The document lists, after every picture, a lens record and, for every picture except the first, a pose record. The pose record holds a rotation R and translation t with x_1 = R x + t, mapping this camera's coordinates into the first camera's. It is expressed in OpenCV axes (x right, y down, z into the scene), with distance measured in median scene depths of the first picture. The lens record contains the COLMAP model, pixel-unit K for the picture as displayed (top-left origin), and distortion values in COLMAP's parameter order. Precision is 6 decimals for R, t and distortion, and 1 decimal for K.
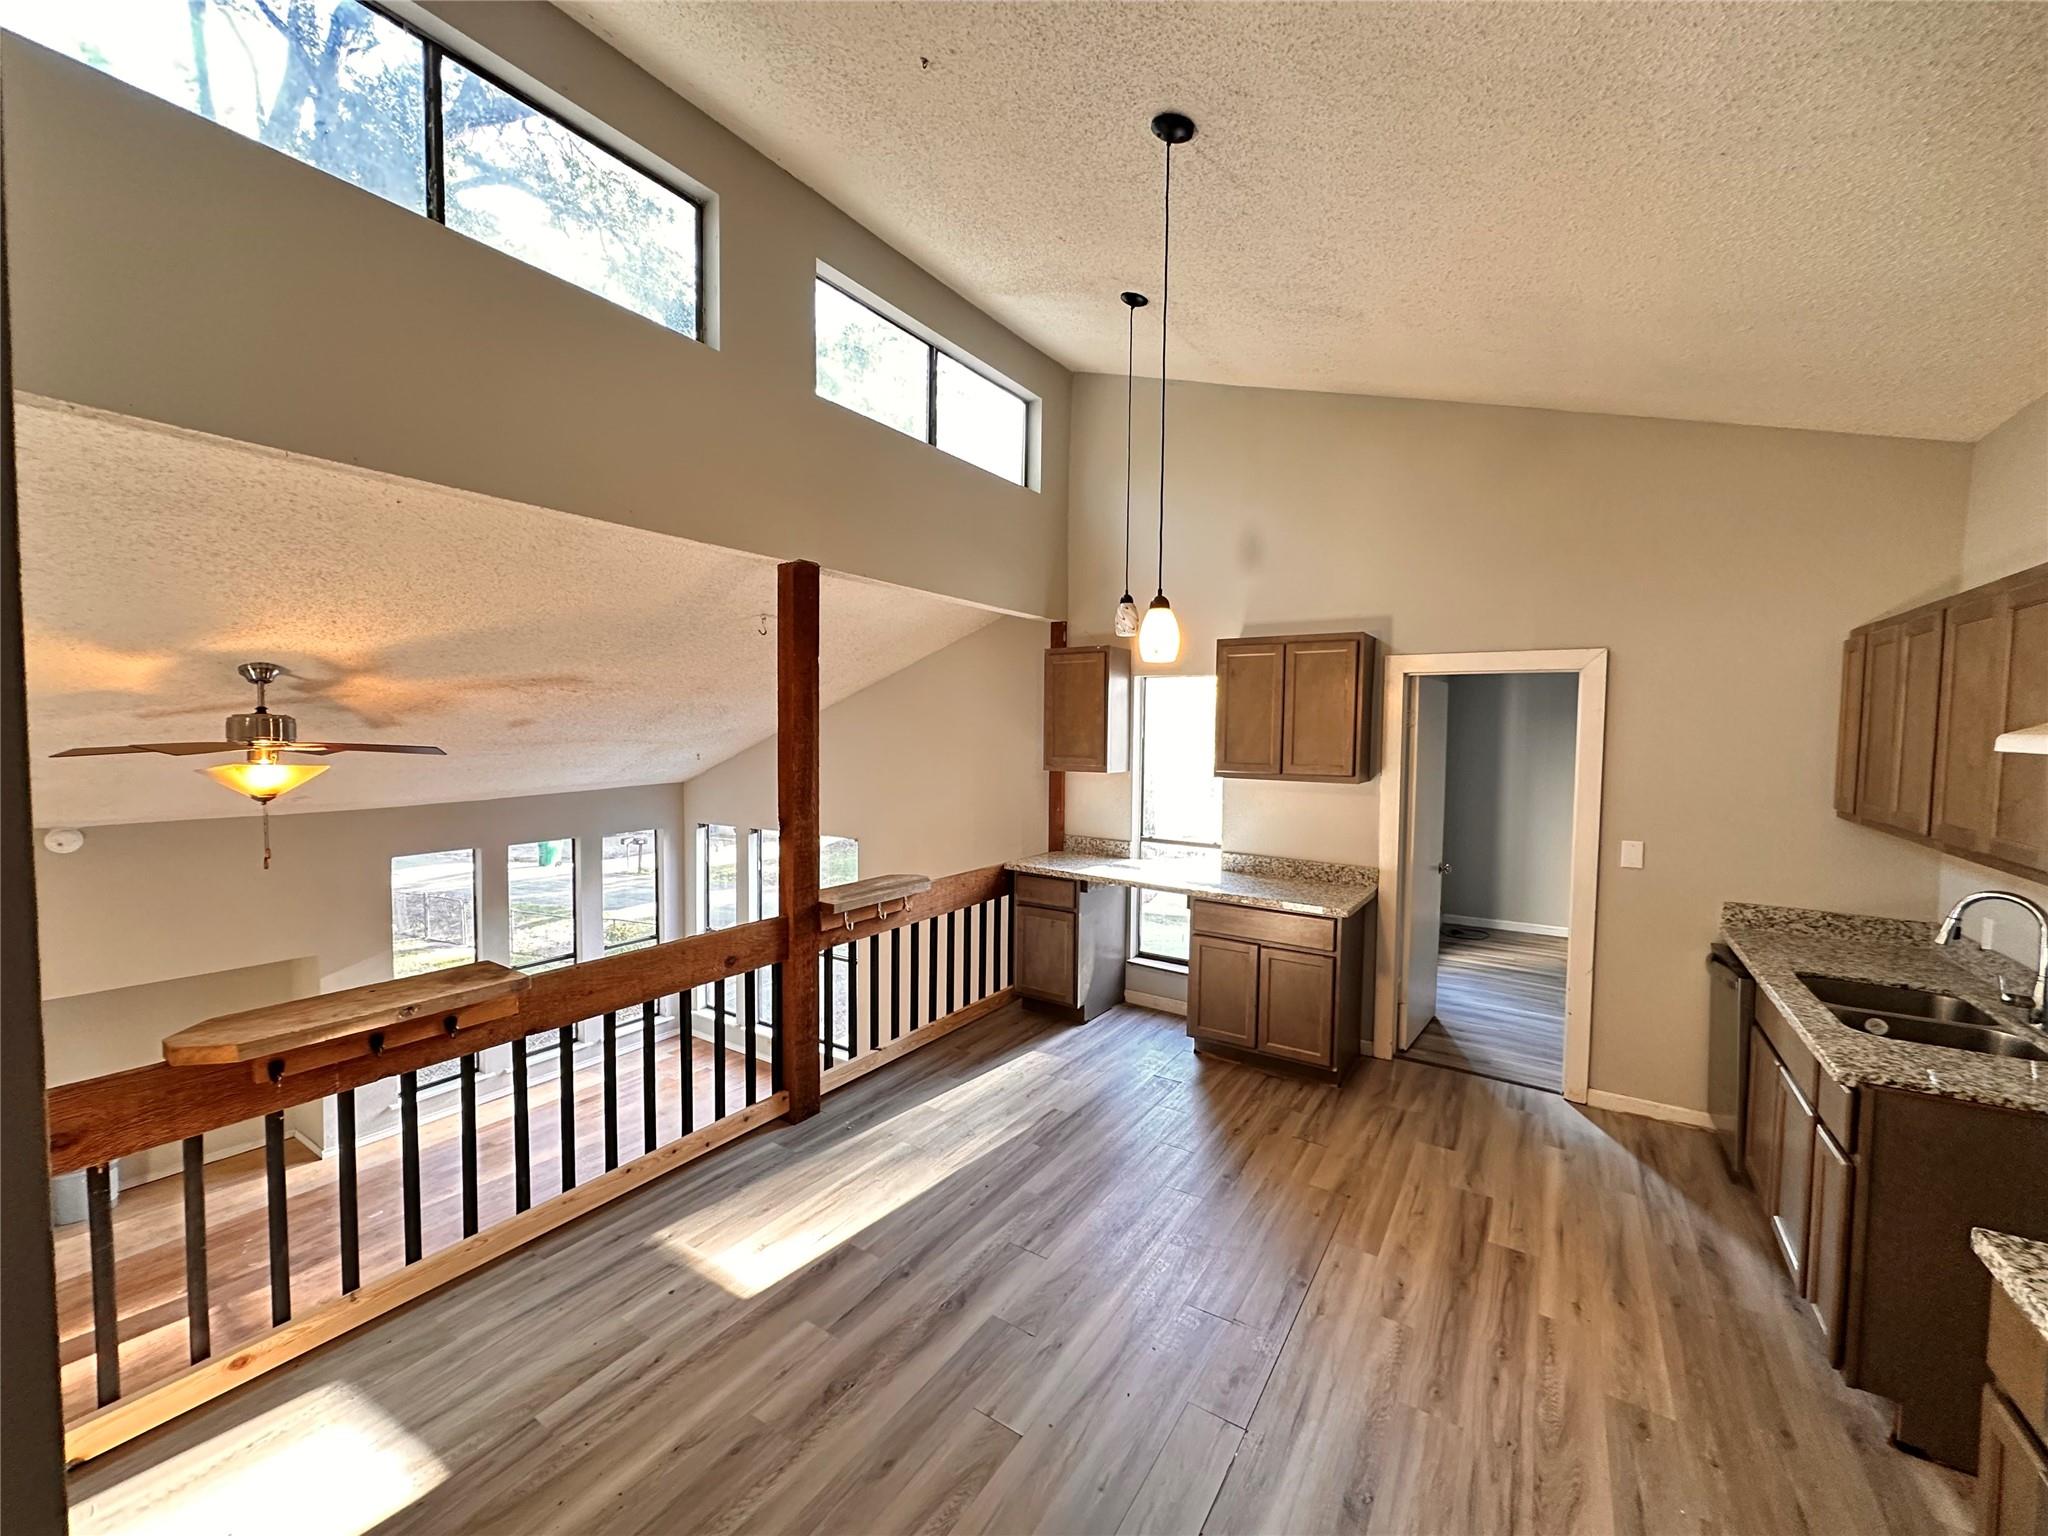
lens RADIAL K [[814.8, 0, 1028.4], [0, 814.8, 775.8], [0, 0, 1]] dist [0.008400, -0.000084]
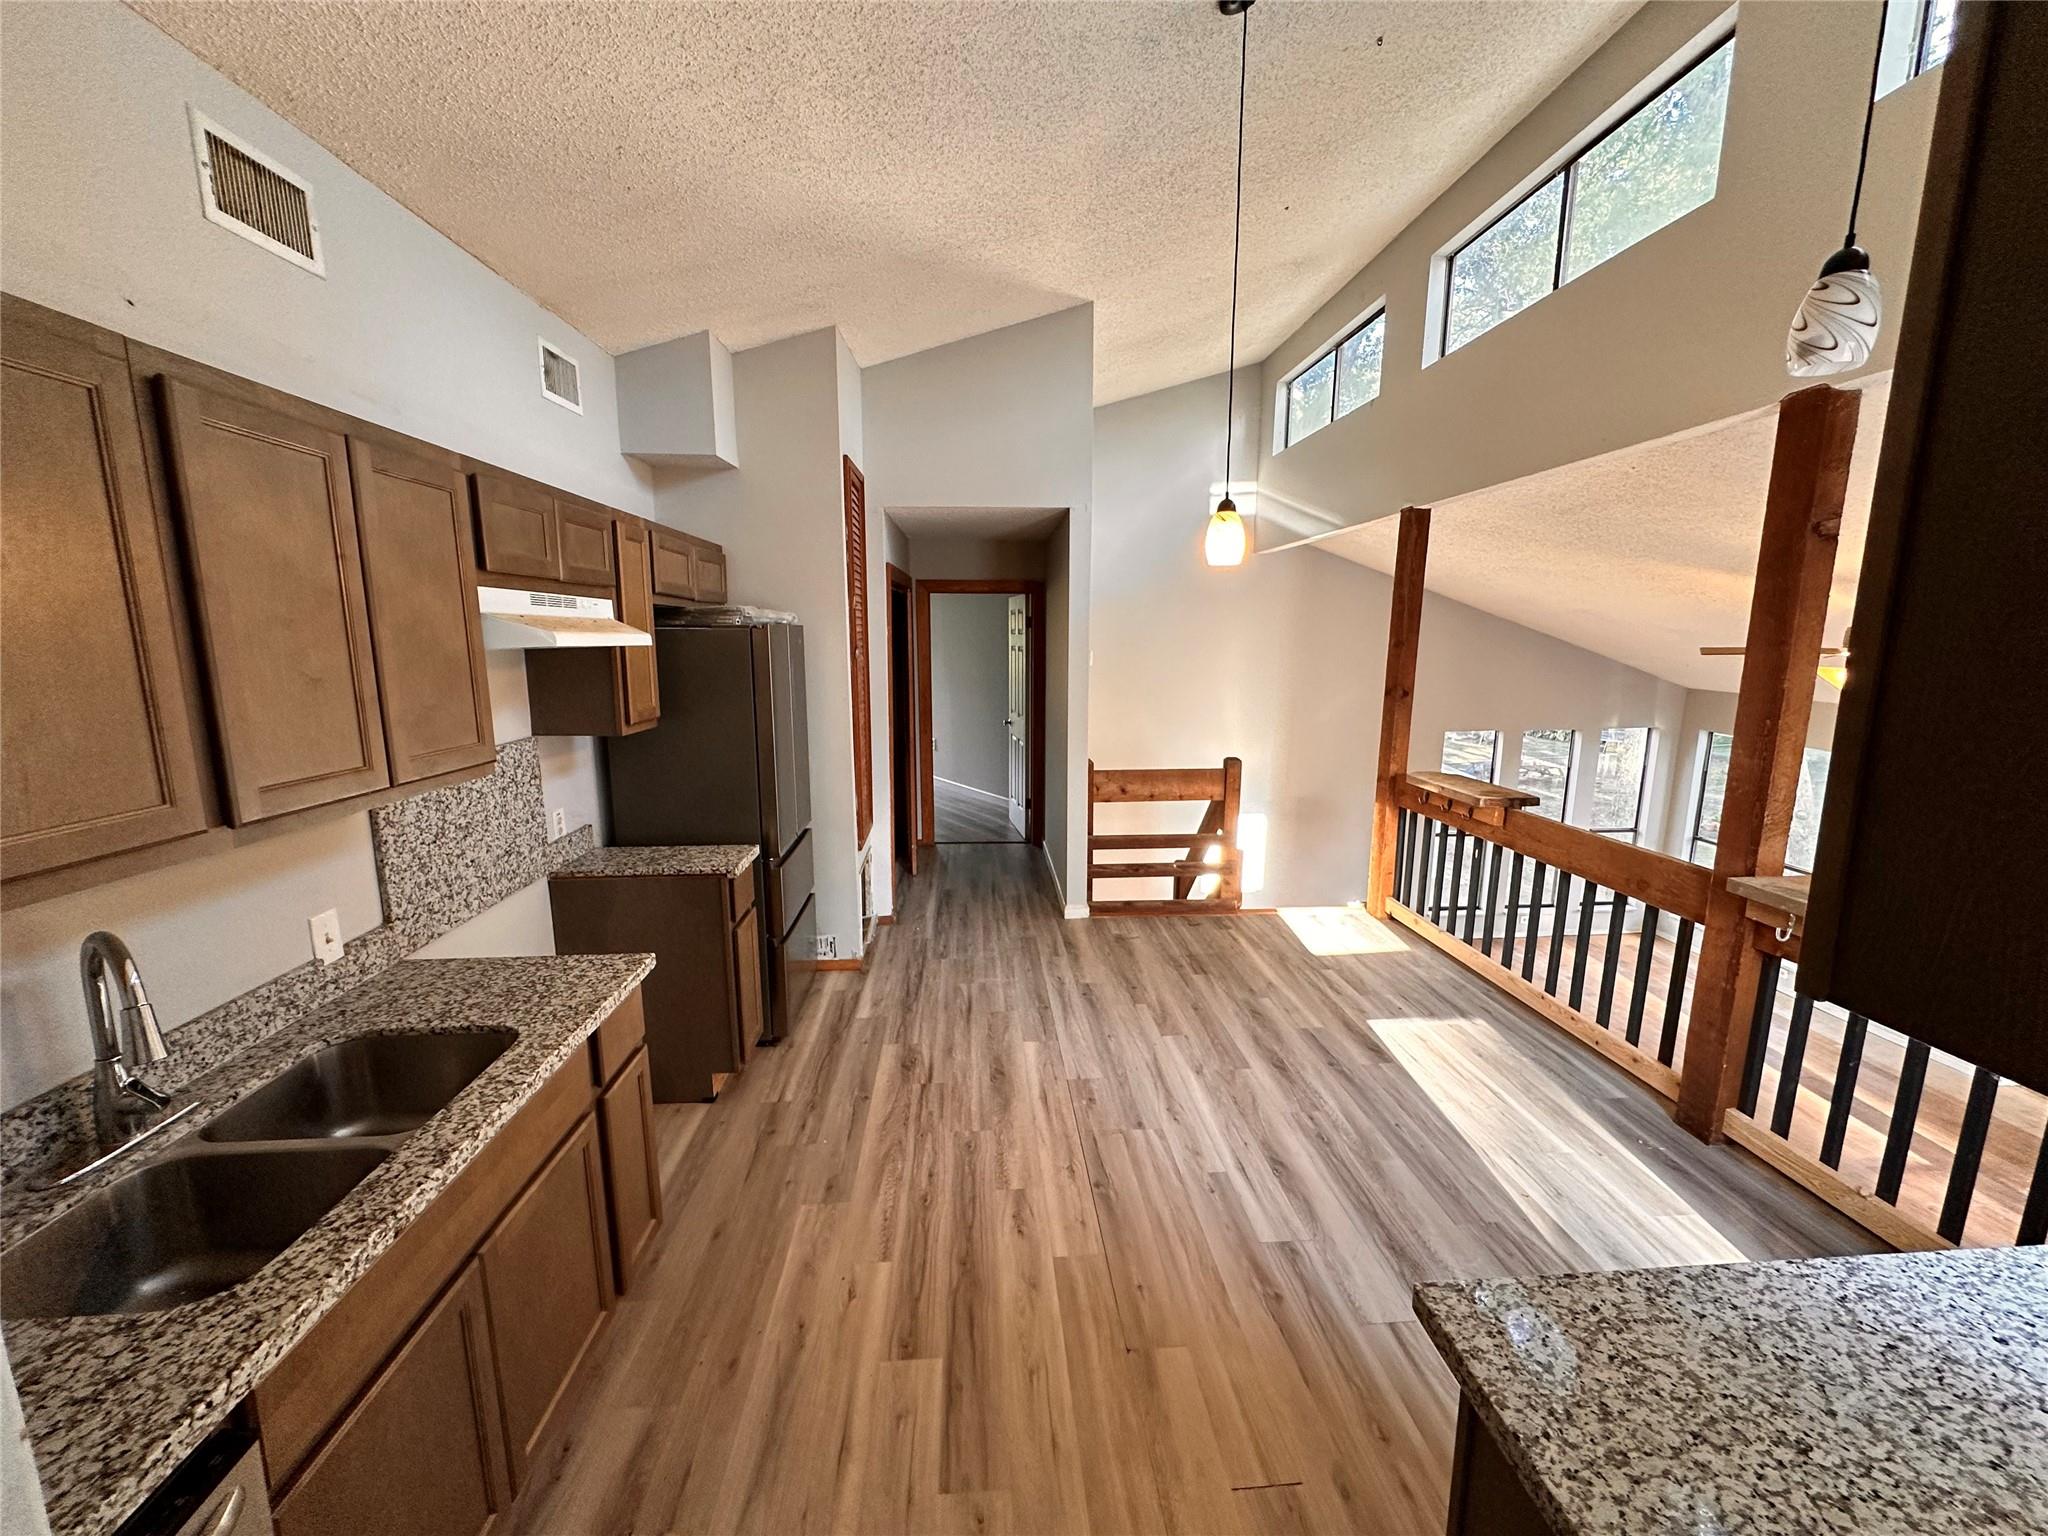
lens RADIAL K [[814.8, 0, 1028.4], [0, 814.8, 775.8], [0, 0, 1]] dist [0.008400, -0.000084]
pose [[-0.797787, 0.095610, -0.595310, 1.017491], [-0.041265, 0.976374, 0.212111, -0.090446], [0.601525, 0.193785, -0.774994, 1.738174]]
